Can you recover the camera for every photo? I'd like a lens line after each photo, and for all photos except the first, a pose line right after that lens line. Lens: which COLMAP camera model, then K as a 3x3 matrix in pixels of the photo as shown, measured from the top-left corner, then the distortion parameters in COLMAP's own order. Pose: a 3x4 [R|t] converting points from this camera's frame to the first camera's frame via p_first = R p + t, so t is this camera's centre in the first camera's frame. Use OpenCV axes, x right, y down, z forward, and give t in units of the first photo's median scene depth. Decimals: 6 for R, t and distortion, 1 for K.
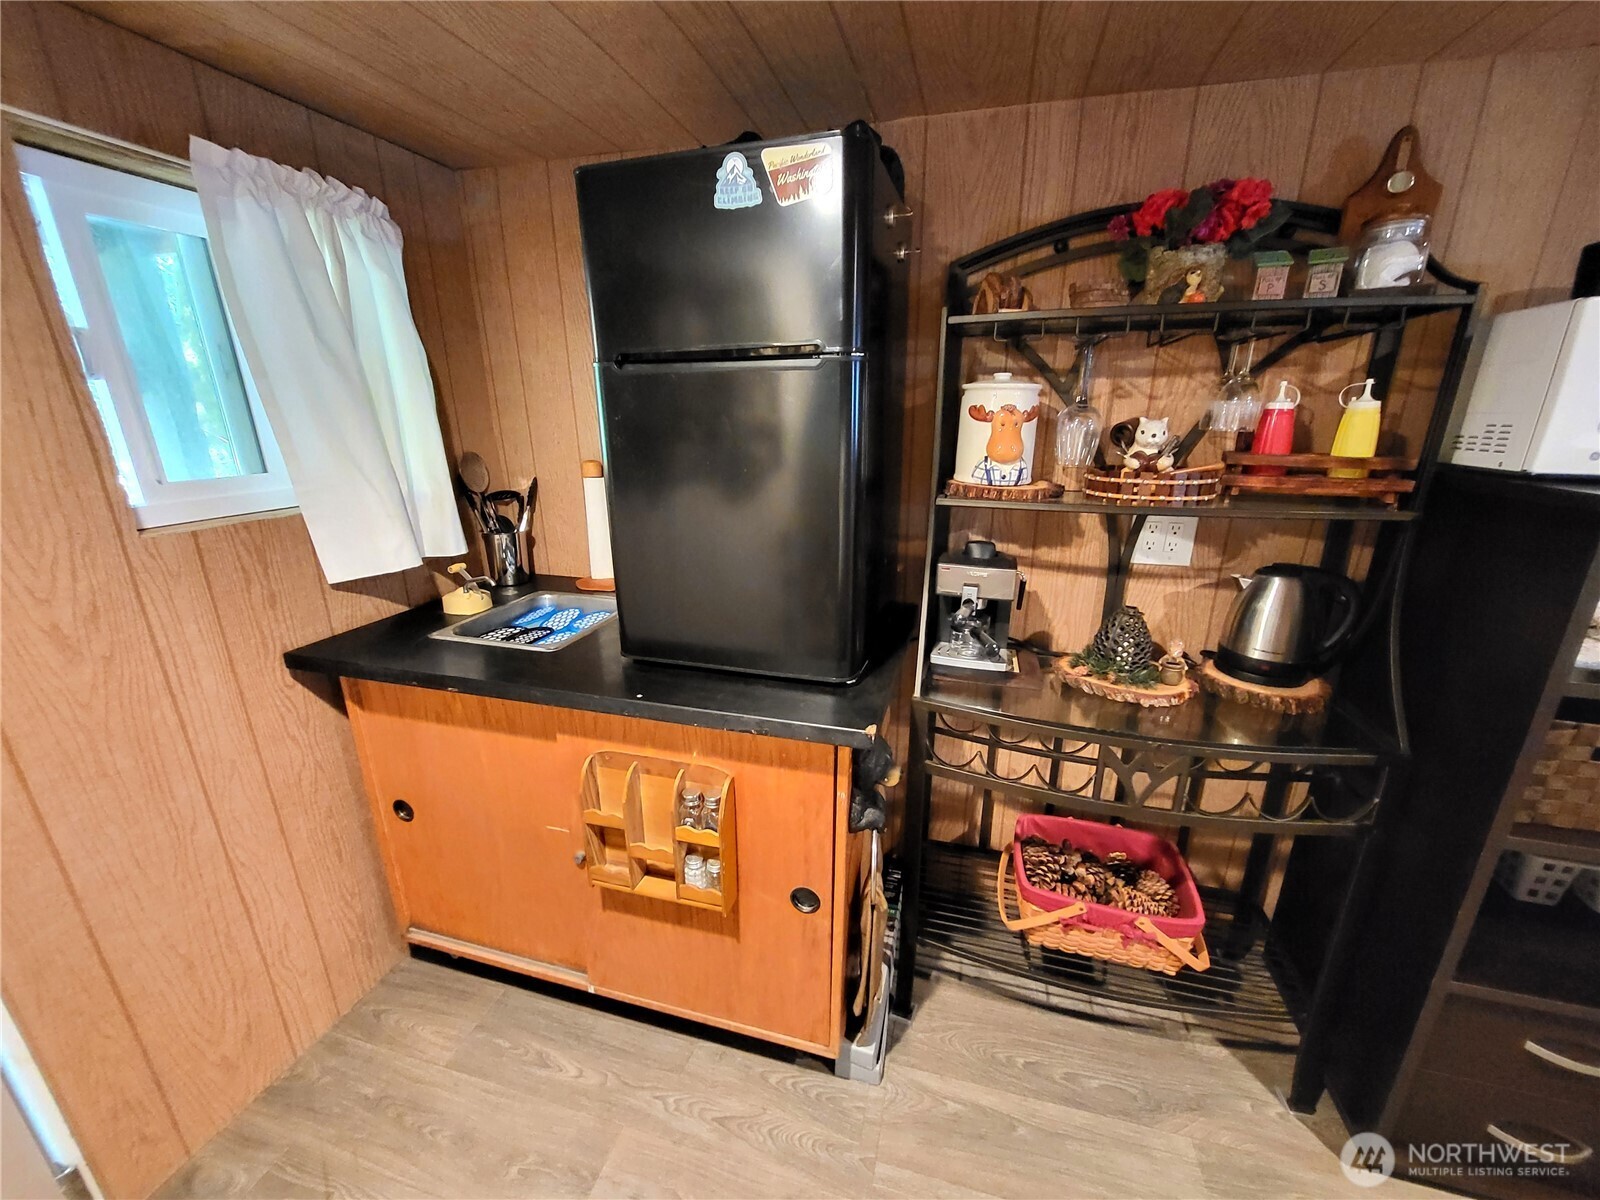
lens RADIAL K [[635.0, 0, 797.5], [0, 635.0, 606.0], [0, 0, 1]] dist [-0.002812, 0.000603]
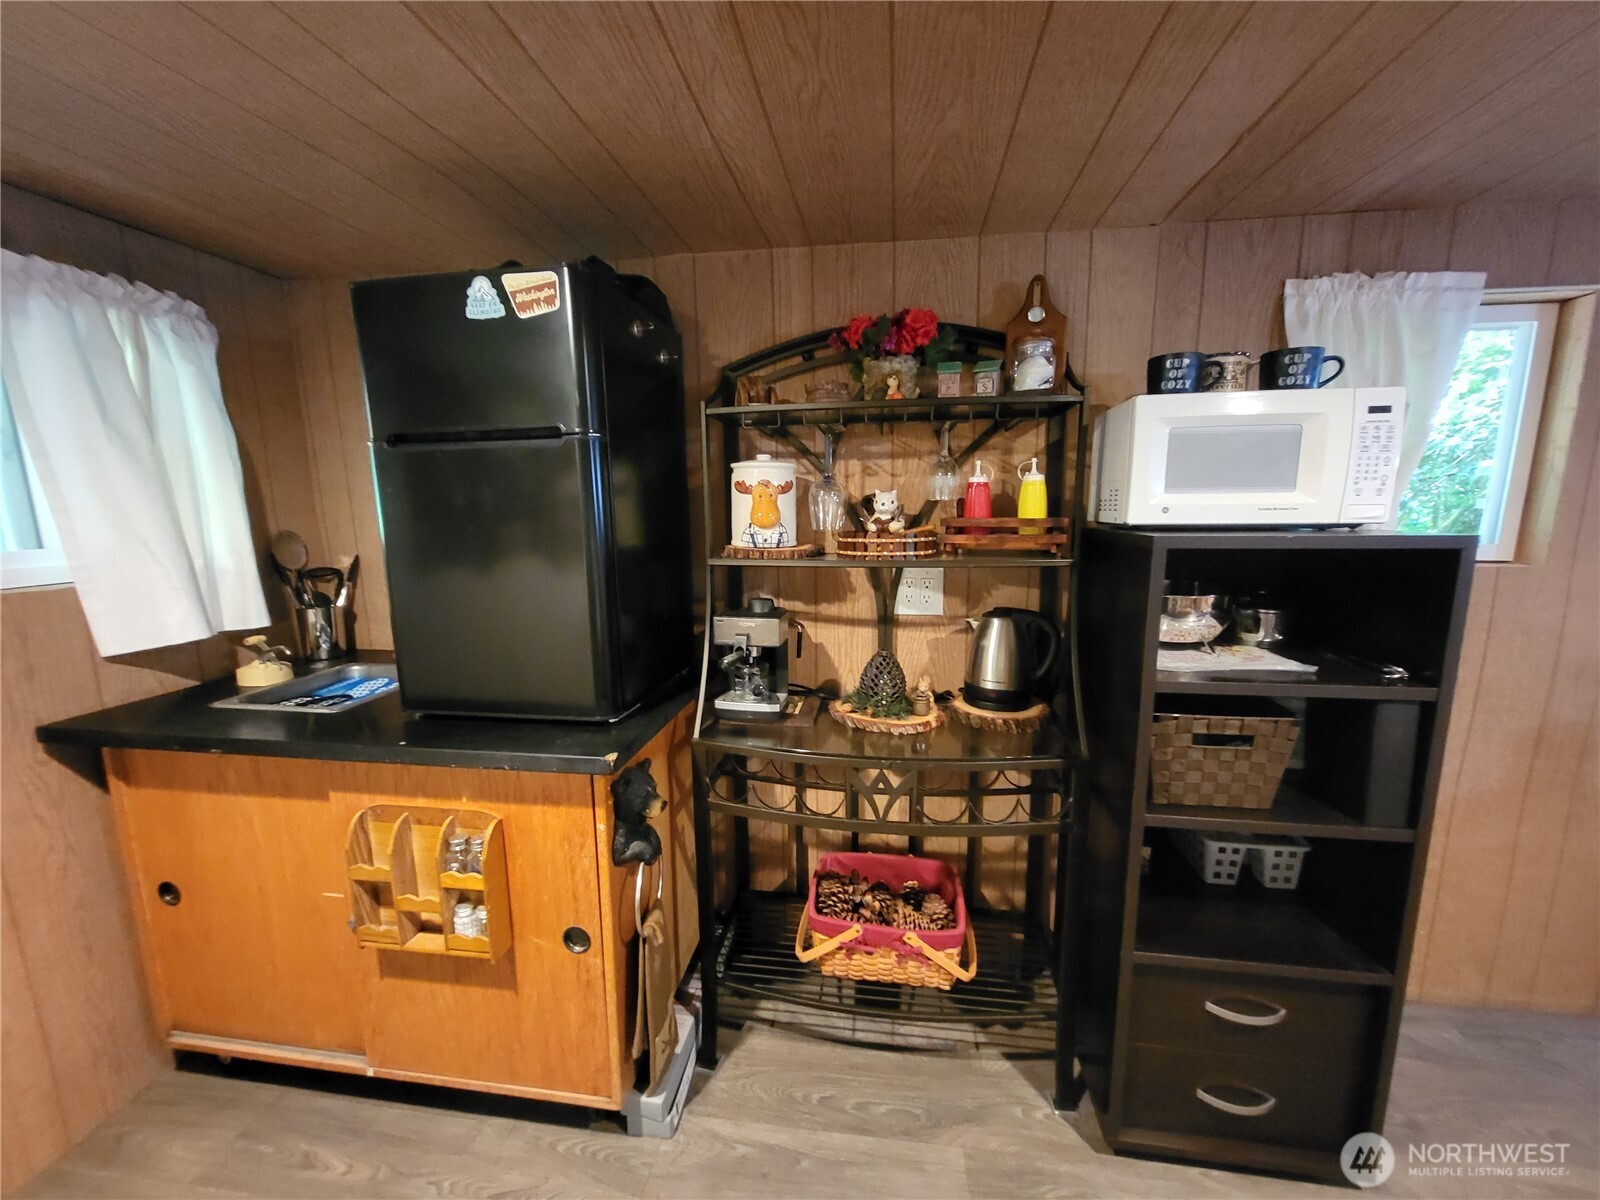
lens RADIAL K [[635.0, 0, 805.1], [0, 635.0, 604.5], [0, 0, 1]] dist [-0.002812, 0.000603]
pose [[0.991393, -0.028278, 0.127829, 0.239919], [0.046316, 0.989008, -0.140423, 0.077357], [-0.122453, 0.145135, 0.981805, -0.128652]]
